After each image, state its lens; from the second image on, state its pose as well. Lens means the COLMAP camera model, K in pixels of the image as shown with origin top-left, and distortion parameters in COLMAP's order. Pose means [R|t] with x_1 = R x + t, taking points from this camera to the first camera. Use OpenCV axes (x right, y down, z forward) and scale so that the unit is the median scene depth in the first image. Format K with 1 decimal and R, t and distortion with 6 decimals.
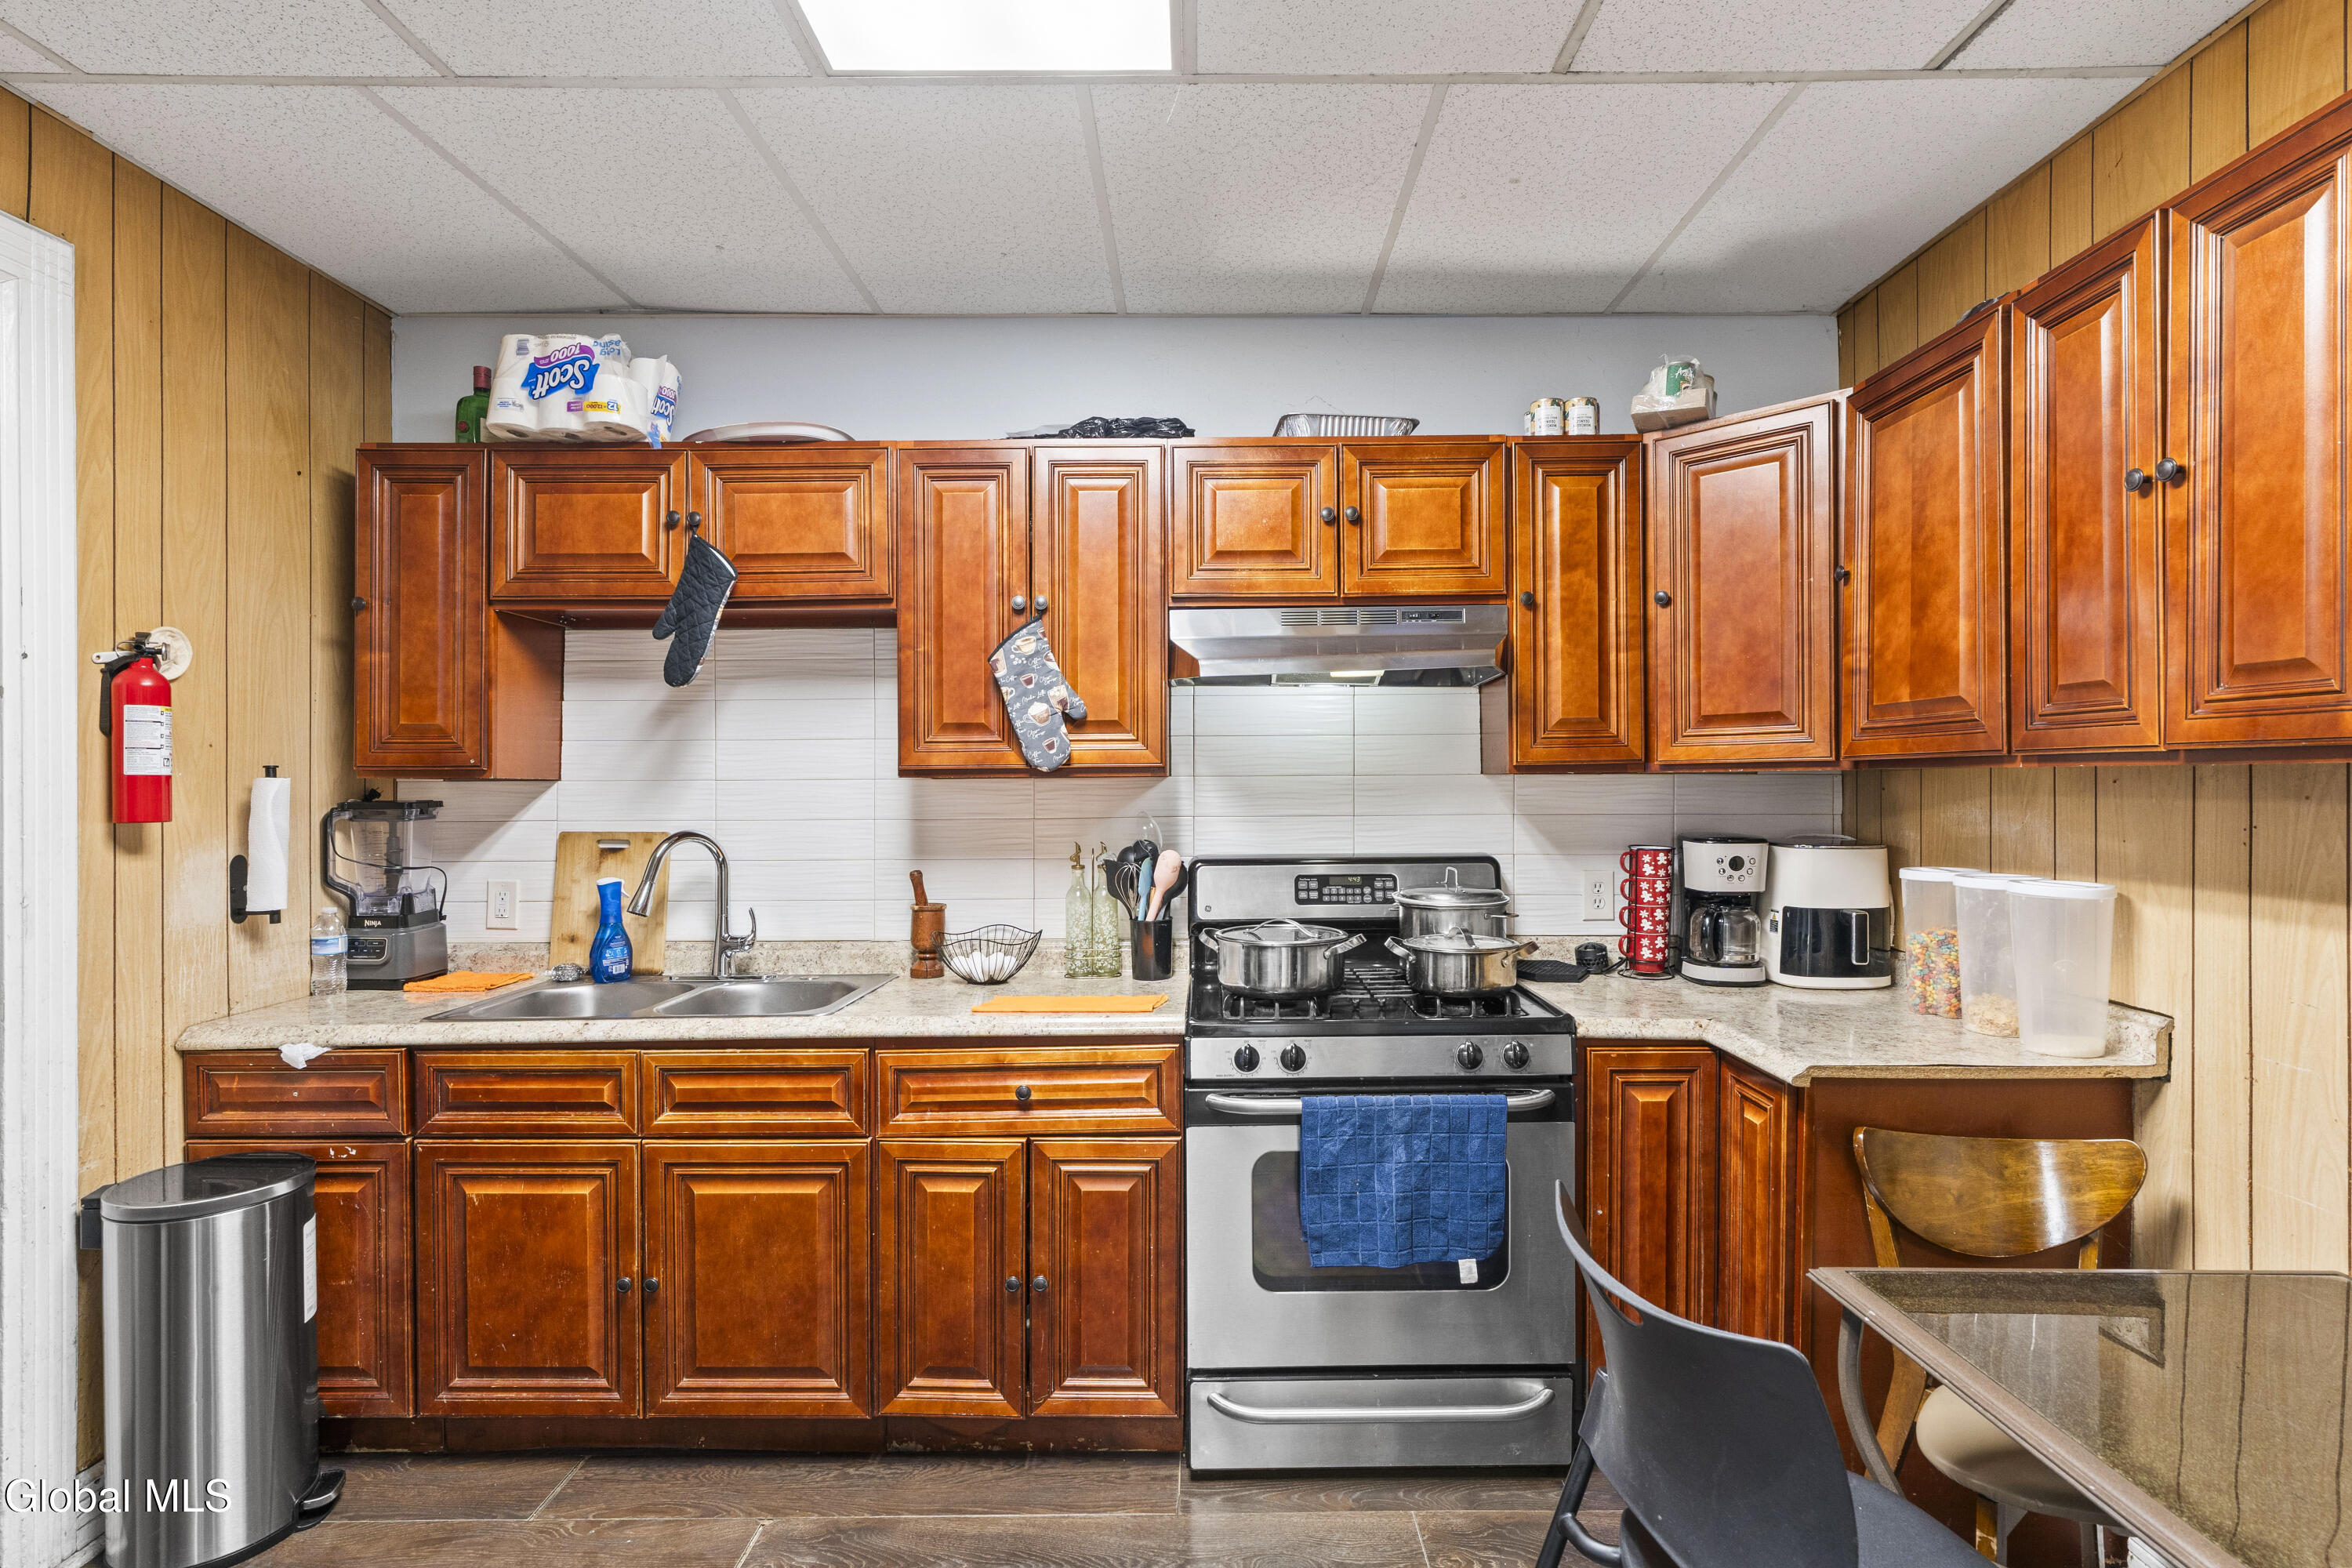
lens RADIAL K [[1163.7, 0, 1181.5], [0, 1163.7, 786.6], [0, 0, 1]] dist [-0.002931, -0.000511]
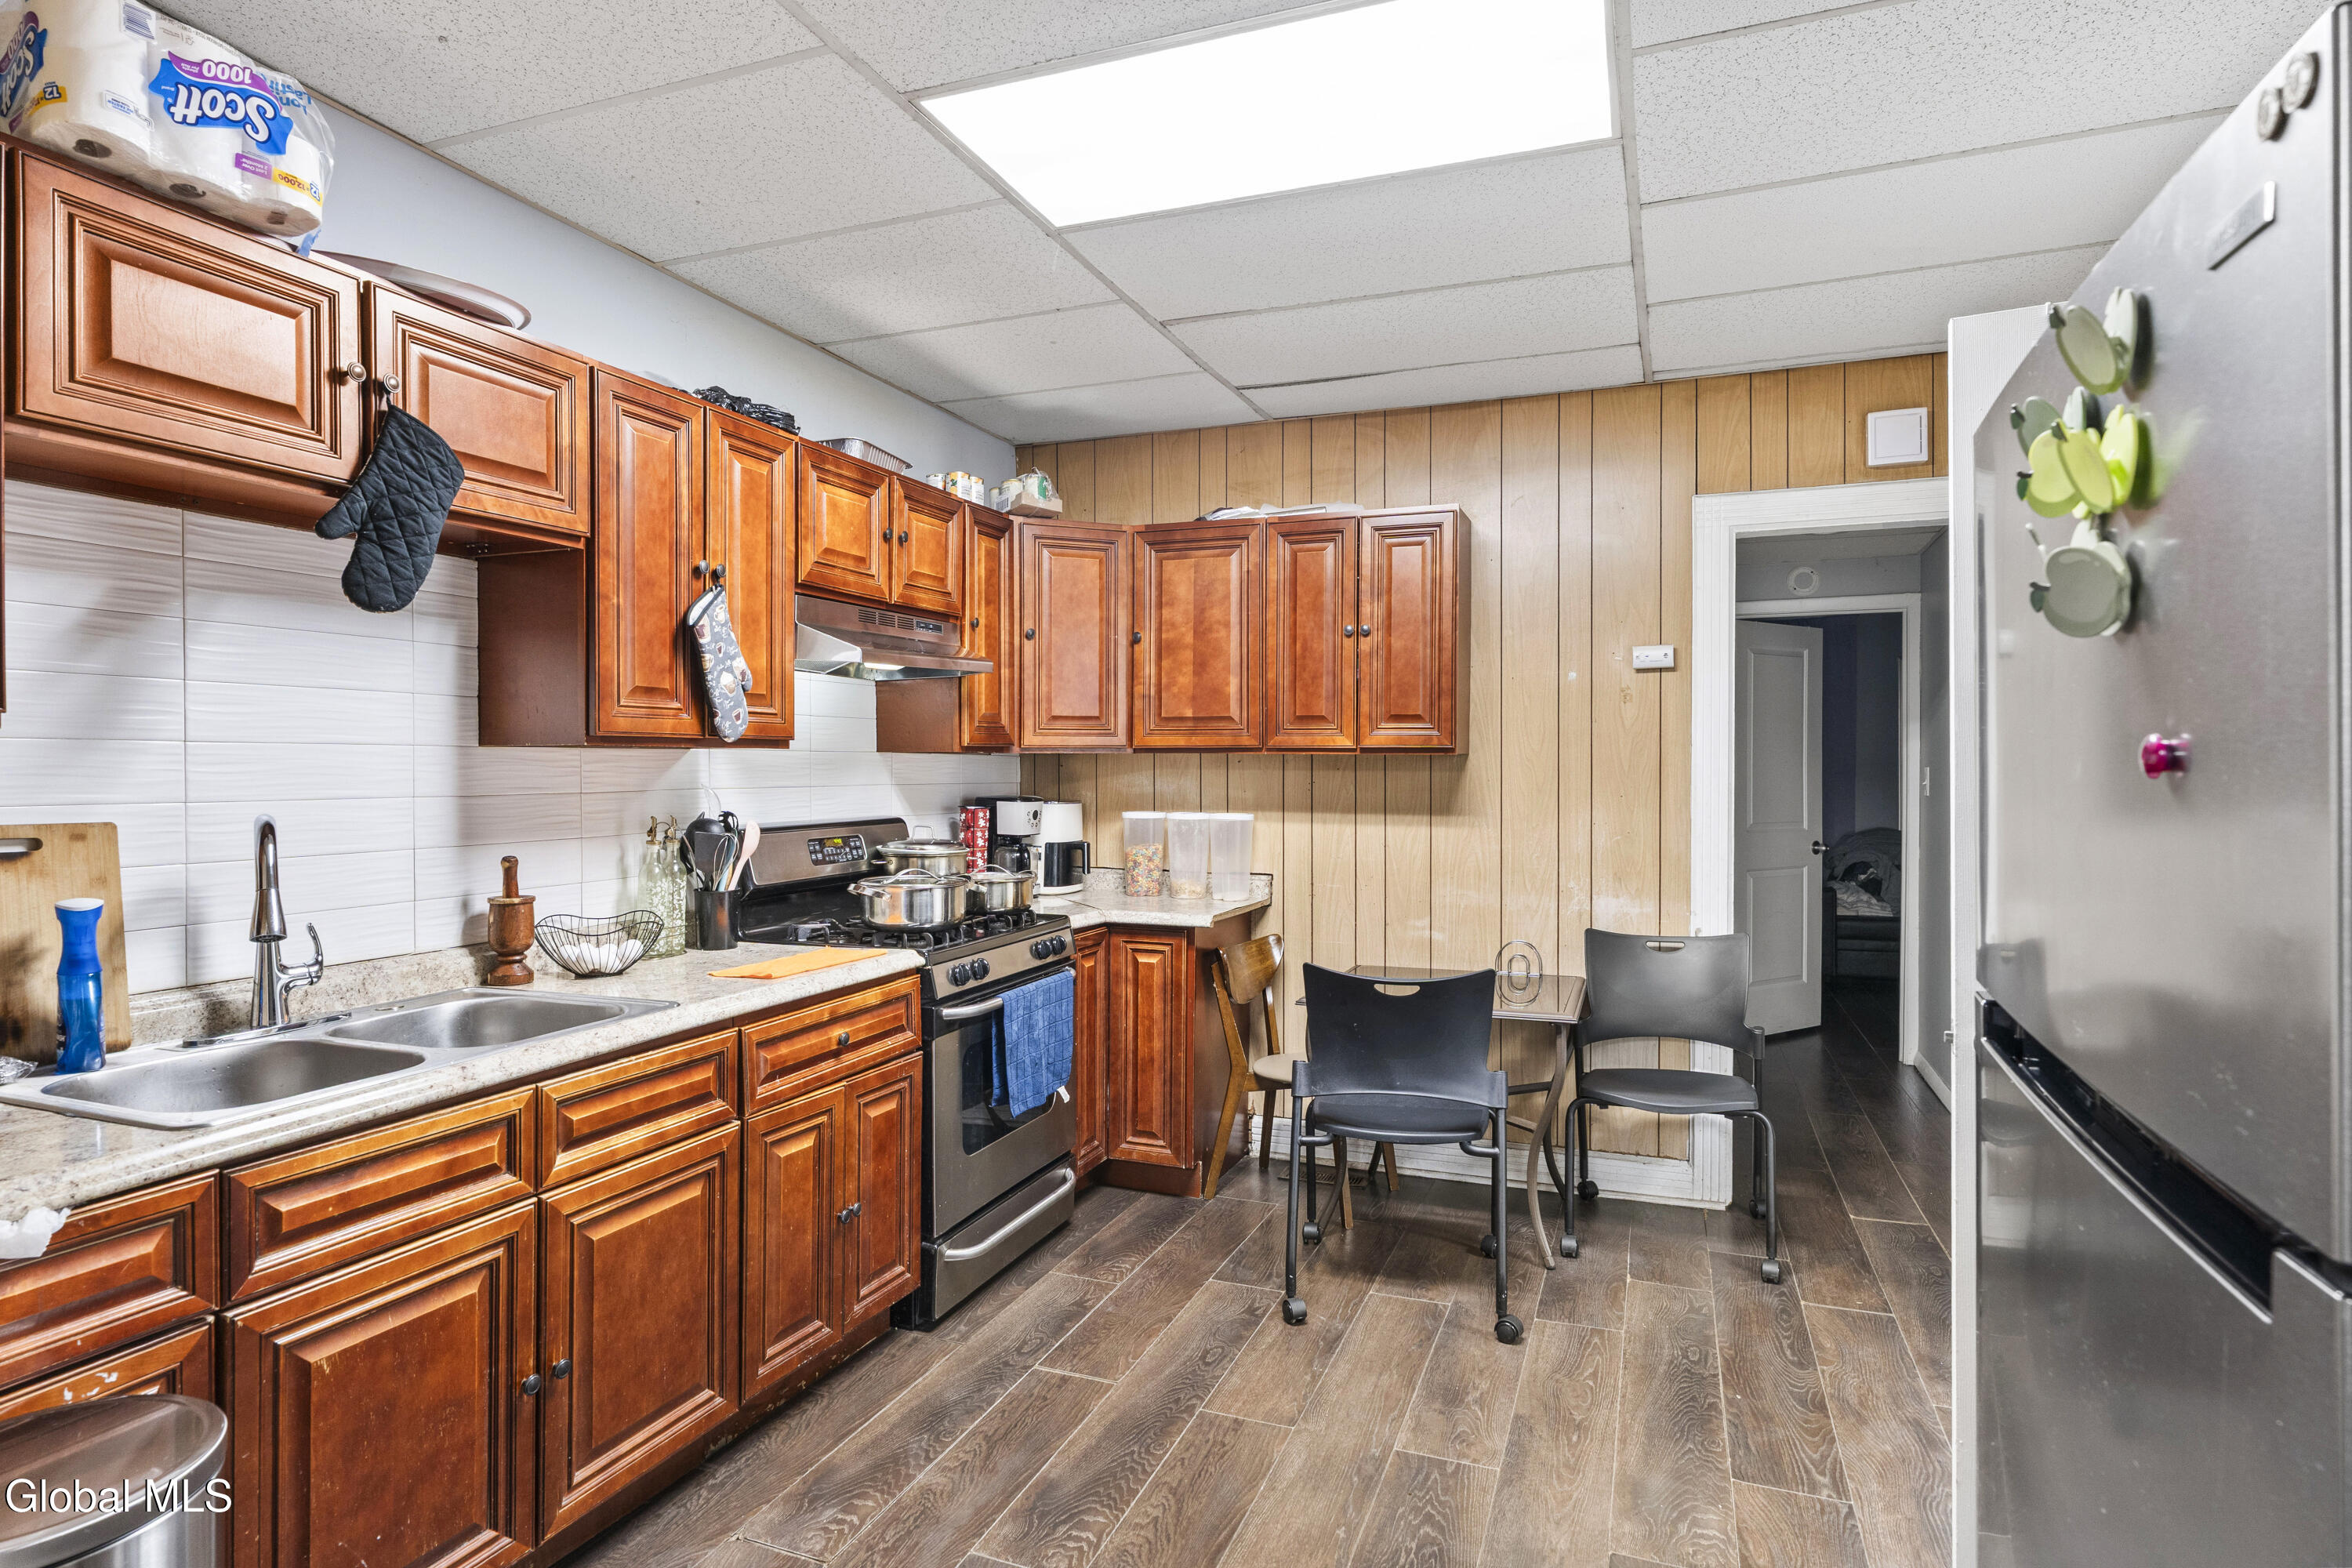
lens RADIAL K [[1280.6, 0, 1175.3], [0, 1280.6, 778.8], [0, 0, 1]] dist [0.001459, 0.001870]
pose [[0.352307, -0.002618, 0.935881, -1.126507], [-0.002647, 0.999989, 0.003794, 0.014752], [-0.935881, -0.003814, 0.352296, 0.287508]]
